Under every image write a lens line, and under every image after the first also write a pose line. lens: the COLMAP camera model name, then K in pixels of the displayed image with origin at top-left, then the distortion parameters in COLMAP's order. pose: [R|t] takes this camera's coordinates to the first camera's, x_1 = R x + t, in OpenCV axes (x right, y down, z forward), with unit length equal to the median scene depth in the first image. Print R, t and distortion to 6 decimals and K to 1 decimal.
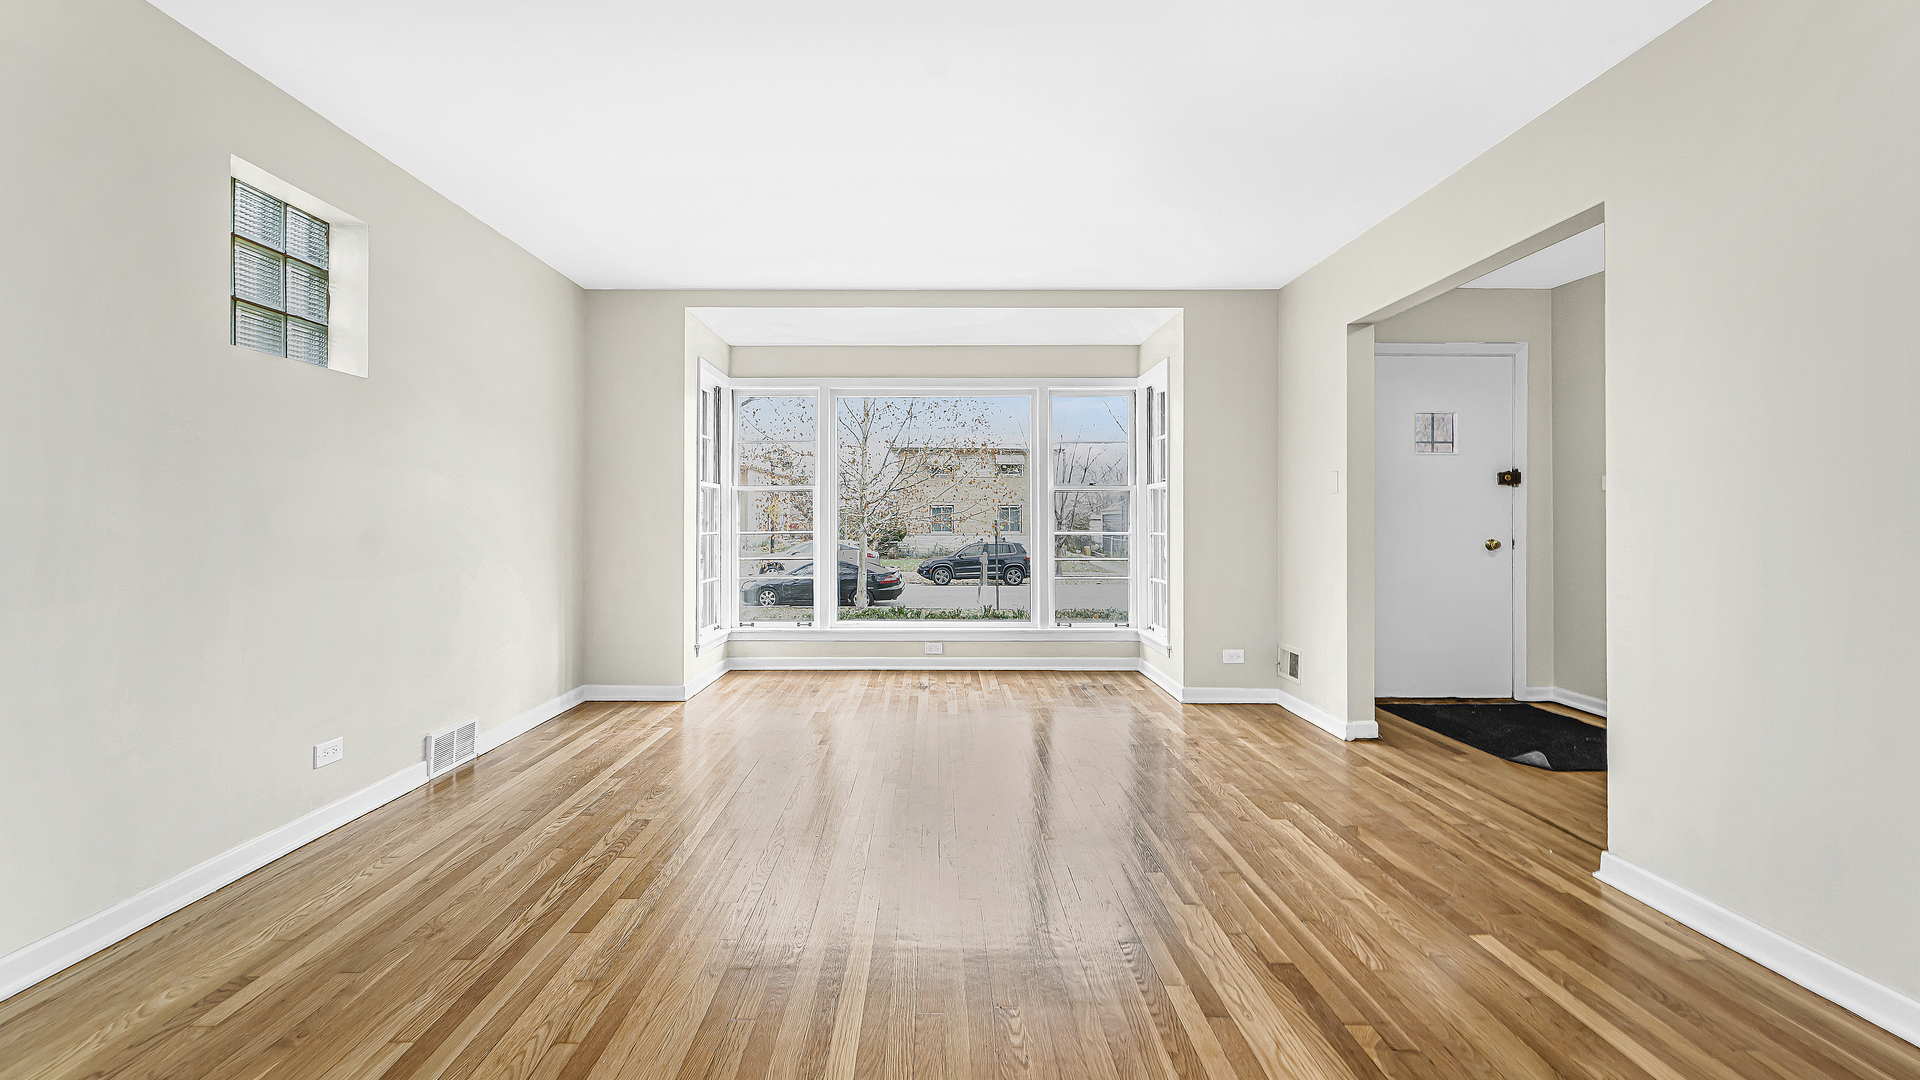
lens RADIAL K [[839.9, 0, 955.8], [0, 839.9, 527.7], [0, 0, 1]] dist [0.009356, -0.000581]
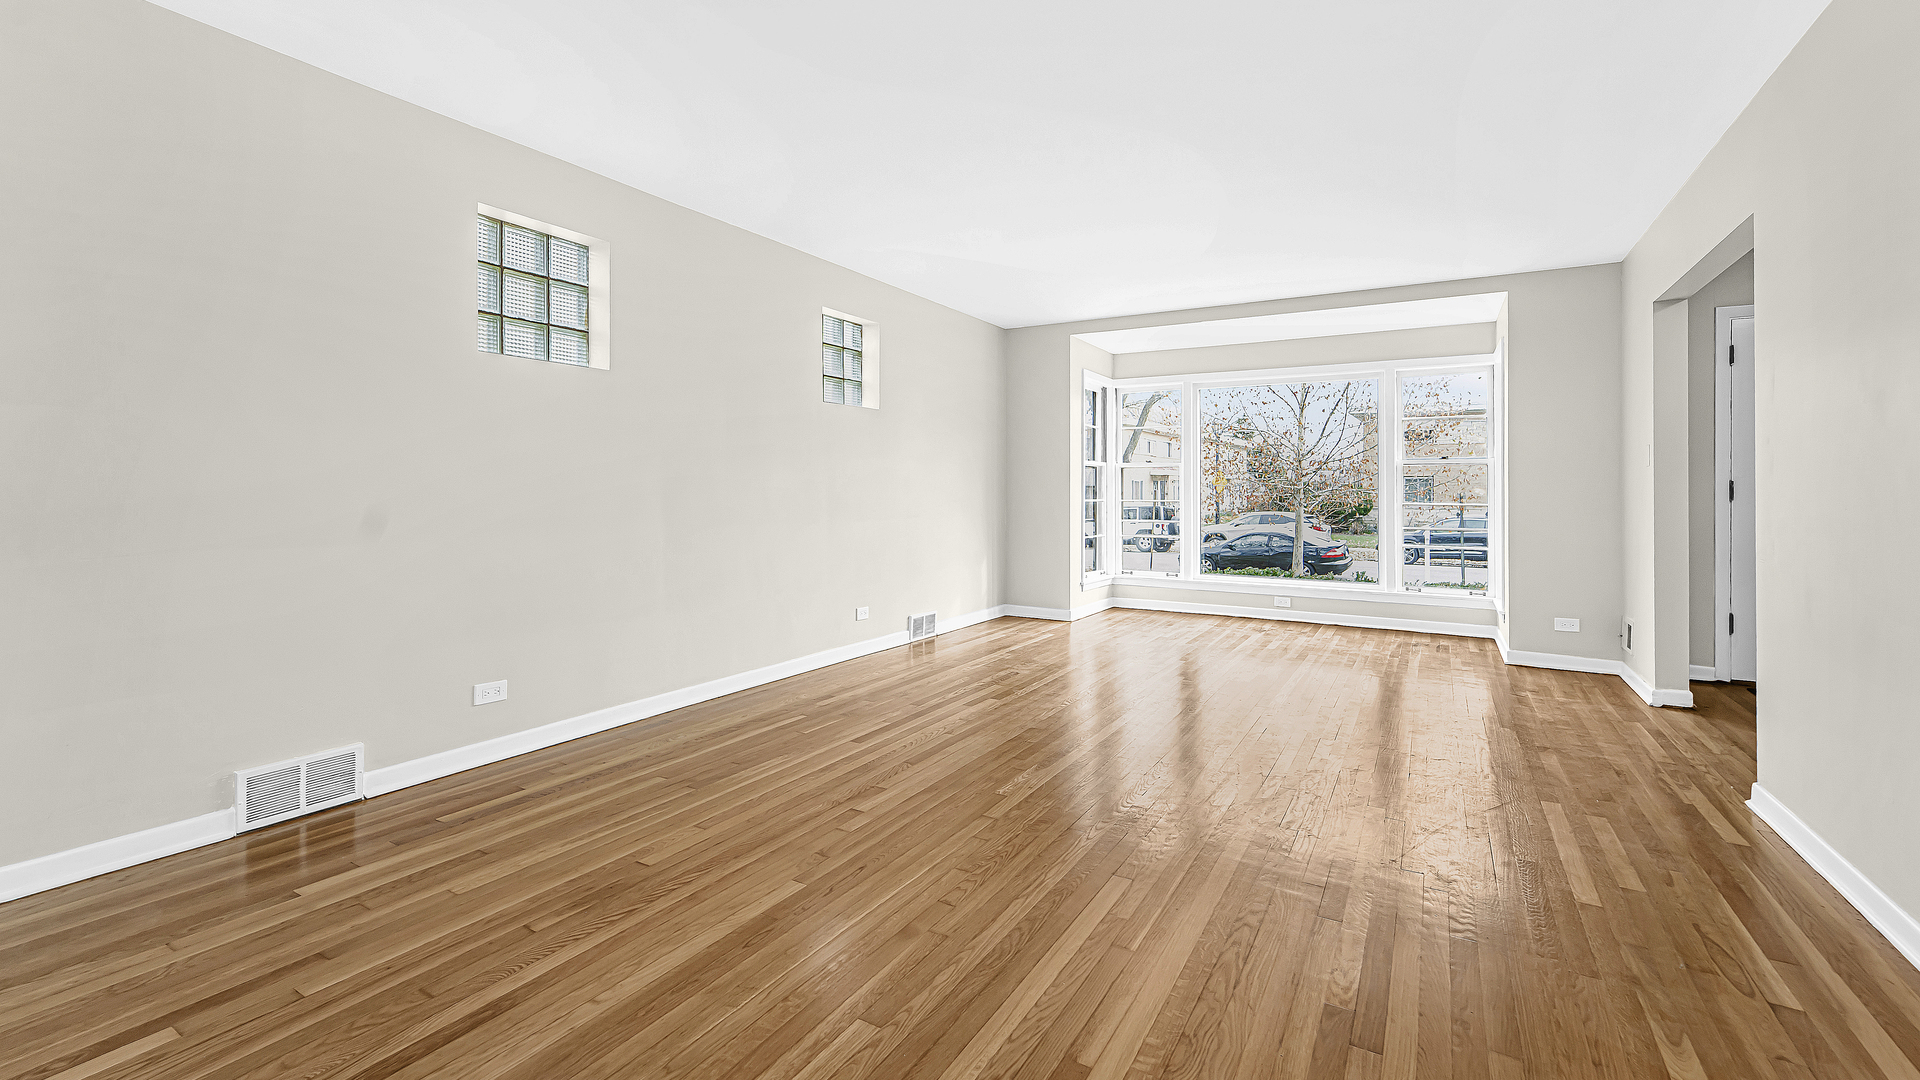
lens RADIAL K [[787.8, 0, 955.5], [0, 787.8, 575.5], [0, 0, 1]] dist [0.001055, -0.000087]
pose [[0.863579, 0.059127, -0.500735, 0.187188], [-0.010206, 0.994947, 0.099883, 0.003967], [0.504111, -0.081146, 0.859818, -0.240197]]
